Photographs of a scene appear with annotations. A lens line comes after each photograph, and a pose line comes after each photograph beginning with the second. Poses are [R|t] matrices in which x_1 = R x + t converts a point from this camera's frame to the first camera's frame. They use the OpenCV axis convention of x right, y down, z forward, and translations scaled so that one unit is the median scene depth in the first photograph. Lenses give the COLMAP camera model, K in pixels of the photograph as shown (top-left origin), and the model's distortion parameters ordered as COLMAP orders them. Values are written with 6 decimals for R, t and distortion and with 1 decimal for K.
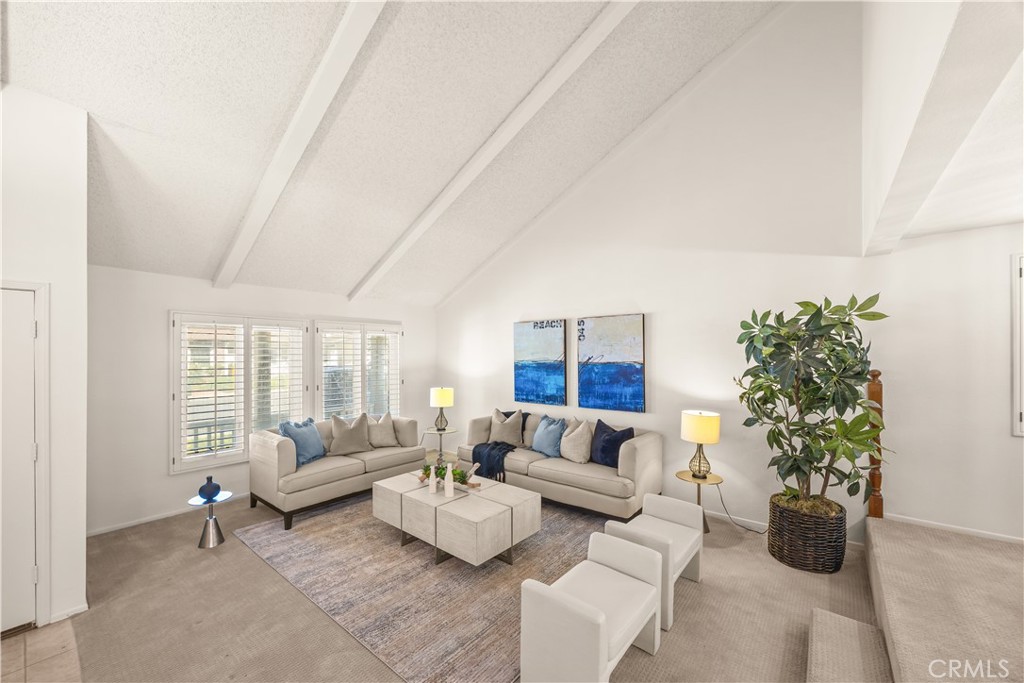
lens RADIAL K [[391.7, 0, 524.4], [0, 391.7, 356.6], [0, 0, 1]] dist [0.000475, -0.000030]
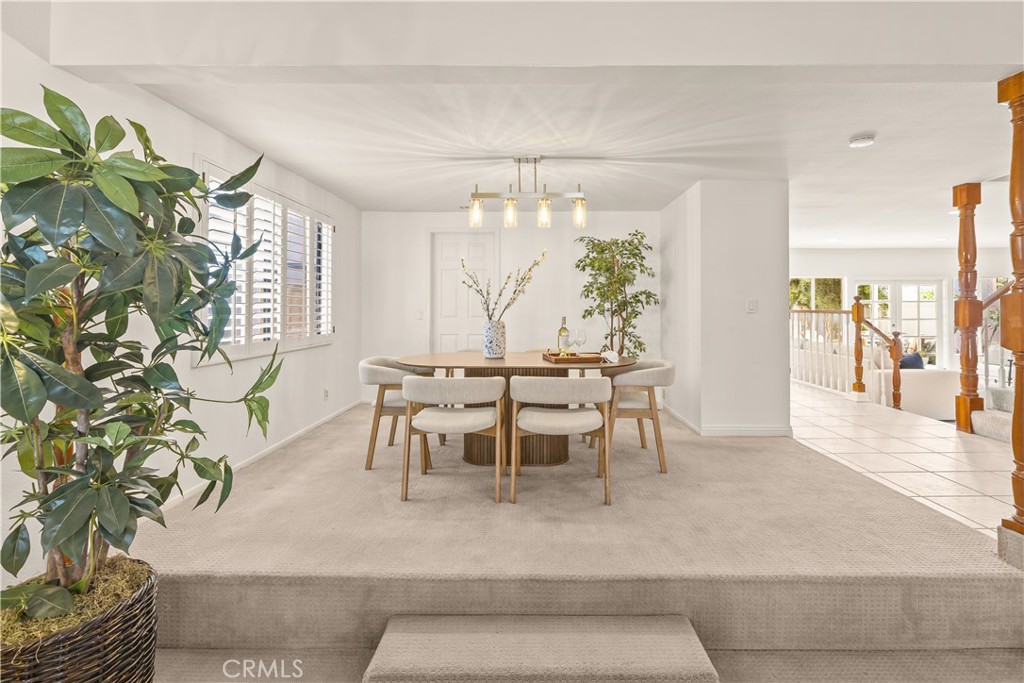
lens RADIAL K [[449.6, 0, 514.9], [0, 449.6, 304.0], [0, 0, 1]] dist [-0.000048, -0.000031]
pose [[-0.594606, 0.012422, 0.803921, 0.032401], [0.006892, 0.999923, -0.010354, 0.048940], [-0.803987, -0.000616, -0.594646, 0.645028]]
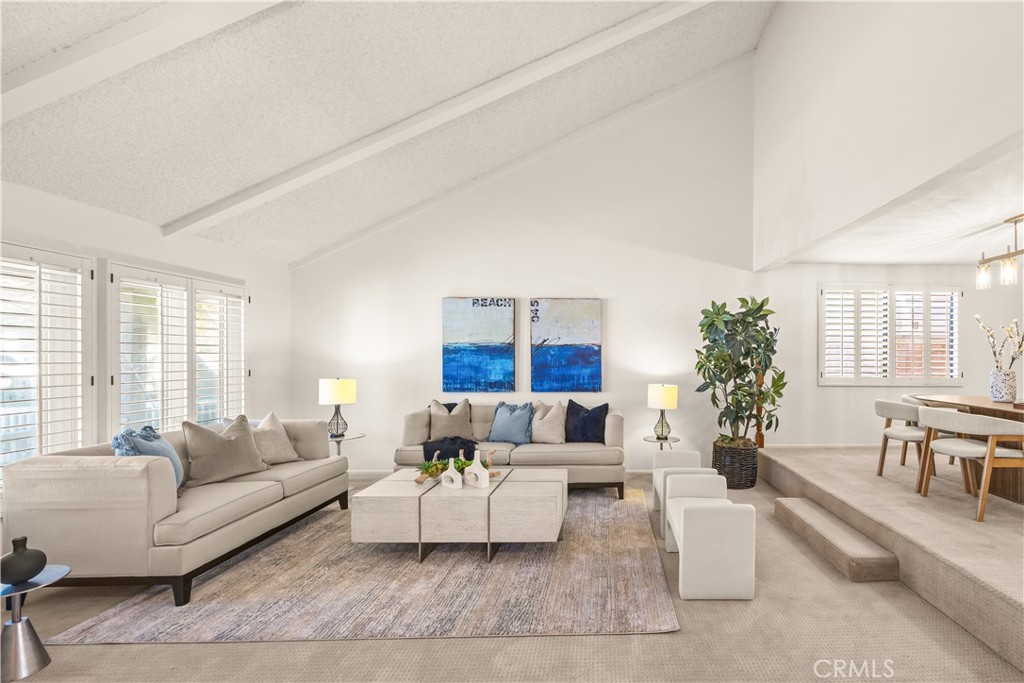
lens RADIAL K [[445.9, 0, 623.9], [0, 445.9, 357.7], [0, 0, 1]] dist [0.000548, 0.000186]
pose [[0.759758, 0.003083, 0.650198, -0.438965], [-0.003377, 0.999994, -0.000795, 0.051269], [-0.650197, -0.001591, 0.759764, 0.036383]]
